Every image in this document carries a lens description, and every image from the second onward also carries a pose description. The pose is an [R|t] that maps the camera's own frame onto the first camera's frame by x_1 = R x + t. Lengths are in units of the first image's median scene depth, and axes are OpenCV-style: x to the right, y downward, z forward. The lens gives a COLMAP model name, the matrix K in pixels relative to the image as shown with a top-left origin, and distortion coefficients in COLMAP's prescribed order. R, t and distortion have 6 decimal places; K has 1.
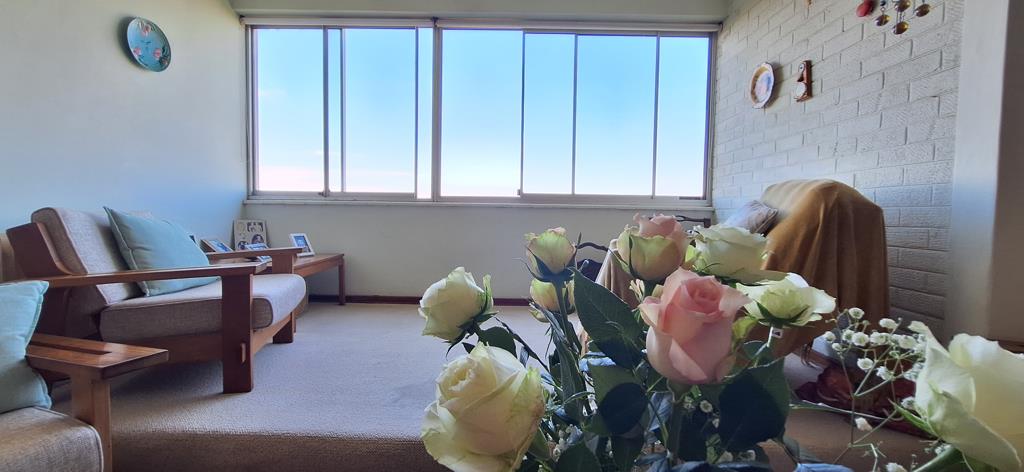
lens RADIAL K [[406.4, 0, 515.0], [0, 406.4, 230.1], [0, 0, 1]] dist [-0.001094, -0.000087]
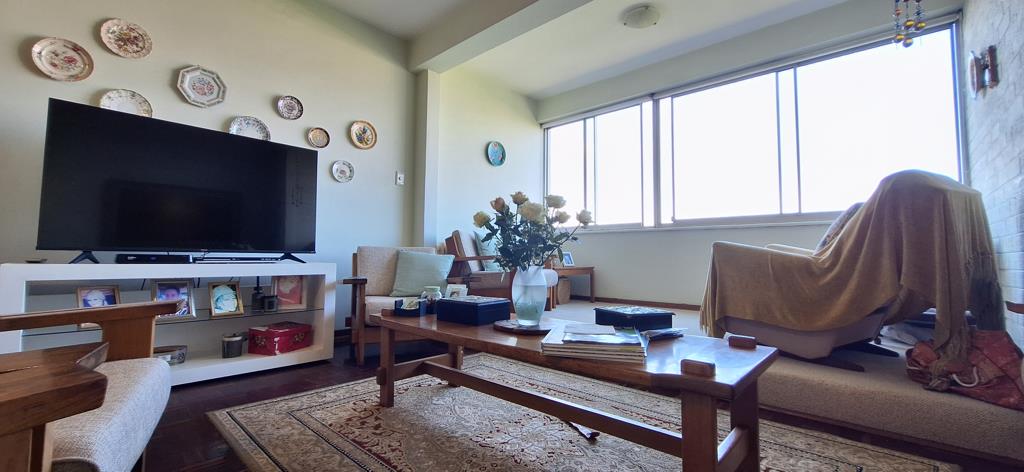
lens RADIAL K [[406.4, 0, 515.0], [0, 406.4, 230.1], [0, 0, 1]] dist [-0.001094, -0.000087]
pose [[0.738716, -0.052476, -0.671971, 0.350676], [-0.030386, 0.993358, -0.110978, 0.096919], [0.673331, 0.102400, 0.732215, -0.258302]]
